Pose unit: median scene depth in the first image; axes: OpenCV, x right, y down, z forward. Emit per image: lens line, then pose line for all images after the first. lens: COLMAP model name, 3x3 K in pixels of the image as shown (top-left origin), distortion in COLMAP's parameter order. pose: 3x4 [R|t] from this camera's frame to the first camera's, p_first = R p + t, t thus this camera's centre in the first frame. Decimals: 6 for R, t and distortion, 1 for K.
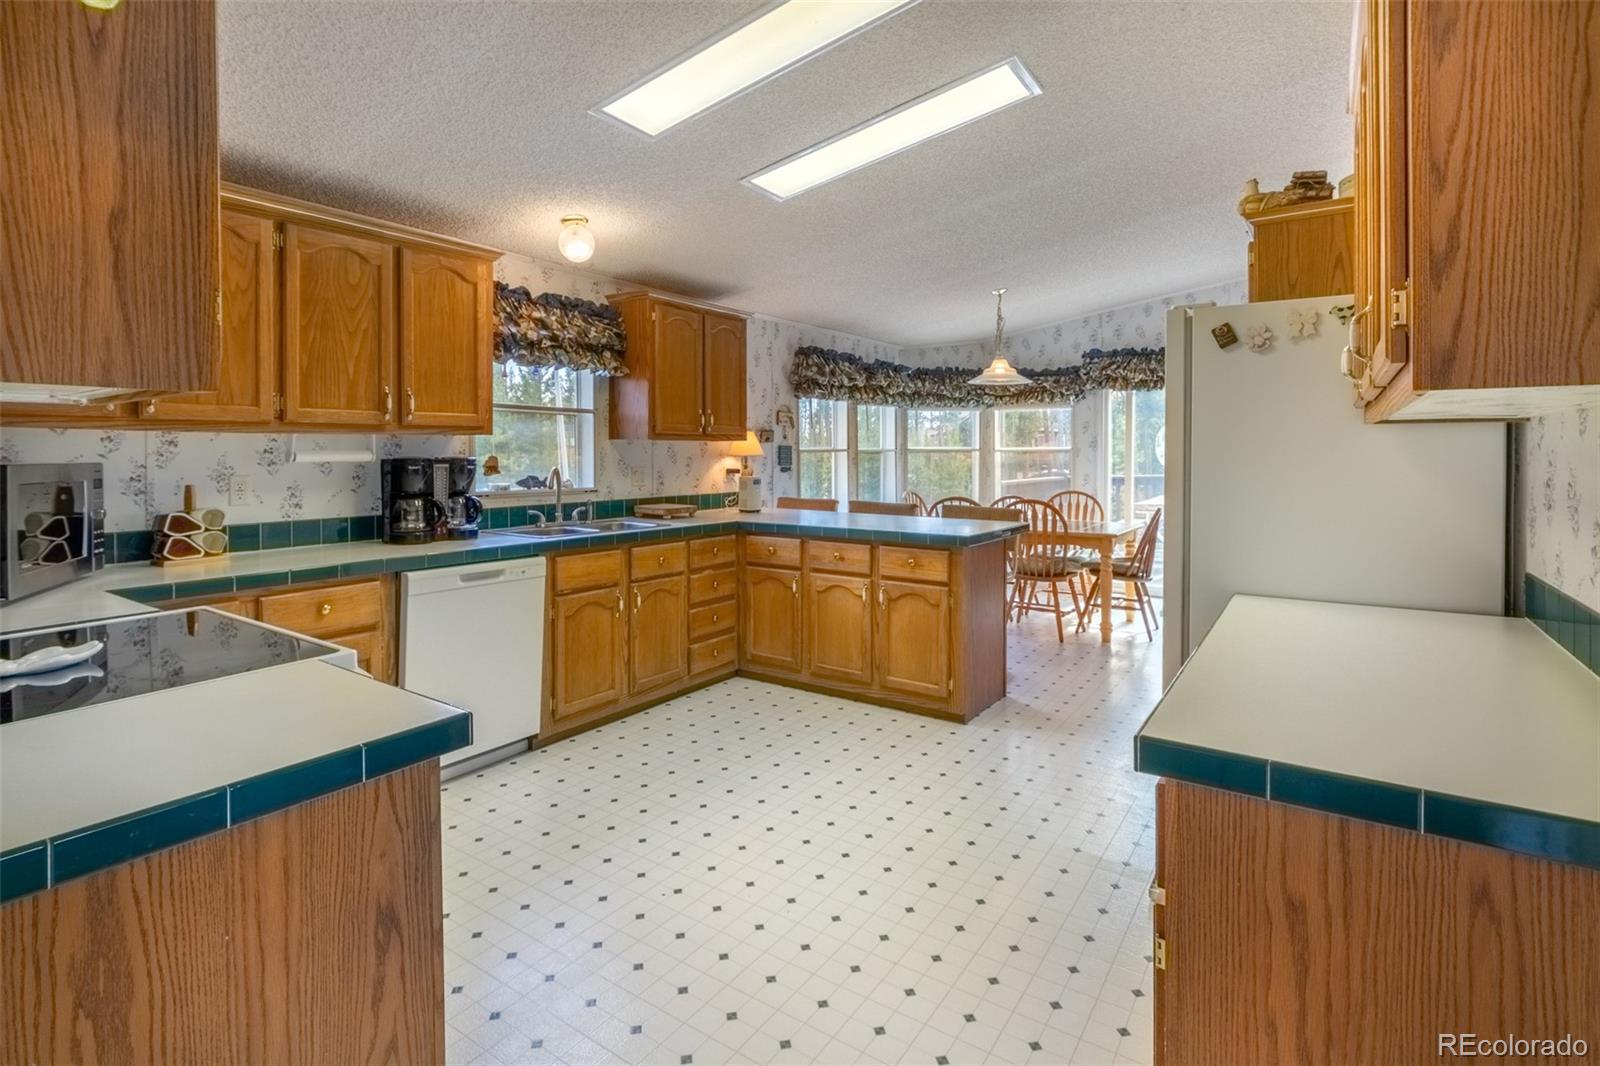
lens RADIAL K [[773.8, 0, 803.2], [0, 773.8, 478.8], [0, 0, 1]] dist [0.002262, -0.003617]
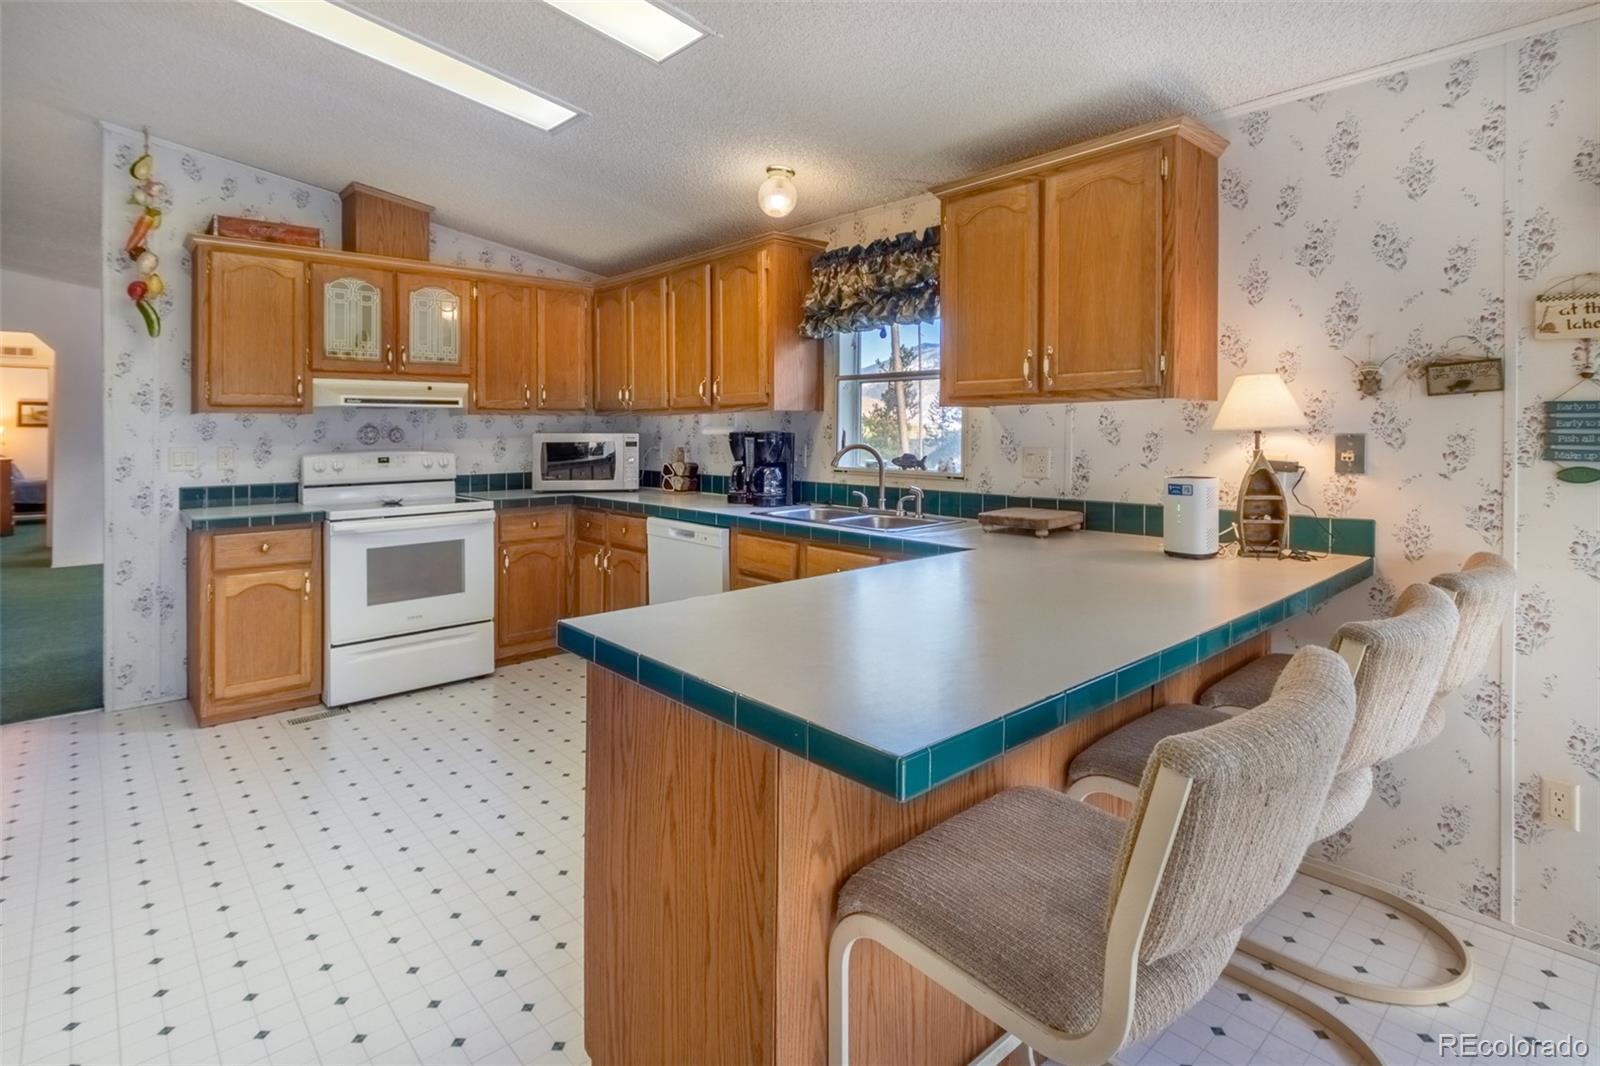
lens RADIAL K [[809.0, 0, 798.4], [0, 809.0, 448.4], [0, 0, 1]] dist [0.002037, -0.004766]
pose [[-0.239564, 0.022215, -0.970626, 0.567824], [-0.030690, 0.999065, 0.030441, -0.034481], [0.970395, 0.037082, -0.238659, 1.140380]]
